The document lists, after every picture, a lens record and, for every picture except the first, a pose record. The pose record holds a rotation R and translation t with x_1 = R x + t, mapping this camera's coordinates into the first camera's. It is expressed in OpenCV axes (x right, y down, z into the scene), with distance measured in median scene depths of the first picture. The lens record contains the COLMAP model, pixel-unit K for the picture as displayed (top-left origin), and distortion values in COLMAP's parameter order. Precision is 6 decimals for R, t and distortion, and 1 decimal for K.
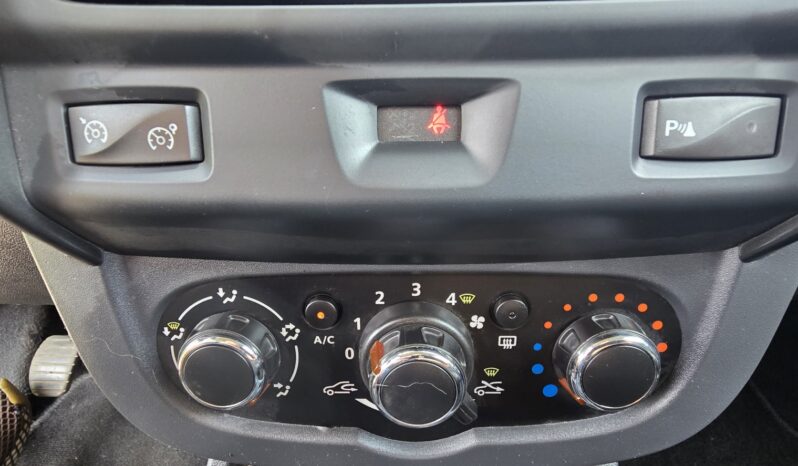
lens RADIAL K [[415.9, 0, 394.5], [0, 415.9, 234.1], [0, 0, 1]] dist [-0.003384, -0.001570]
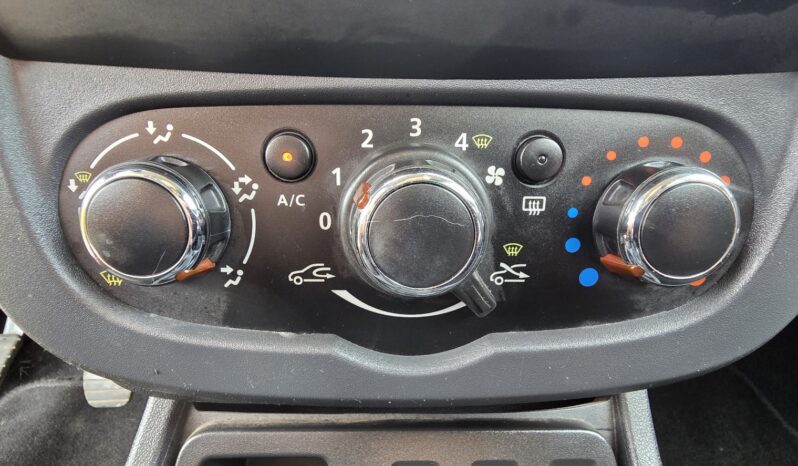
lens RADIAL K [[415.9, 0, 394.7], [0, 415.9, 237.5], [0, 0, 1]] dist [-0.003384, -0.001570]
pose [[0.998871, 0.009507, 0.046537, -0.018477], [-0.005247, 0.995854, -0.090815, 0.389271], [-0.047207, 0.090469, 0.994780, 0.259420]]
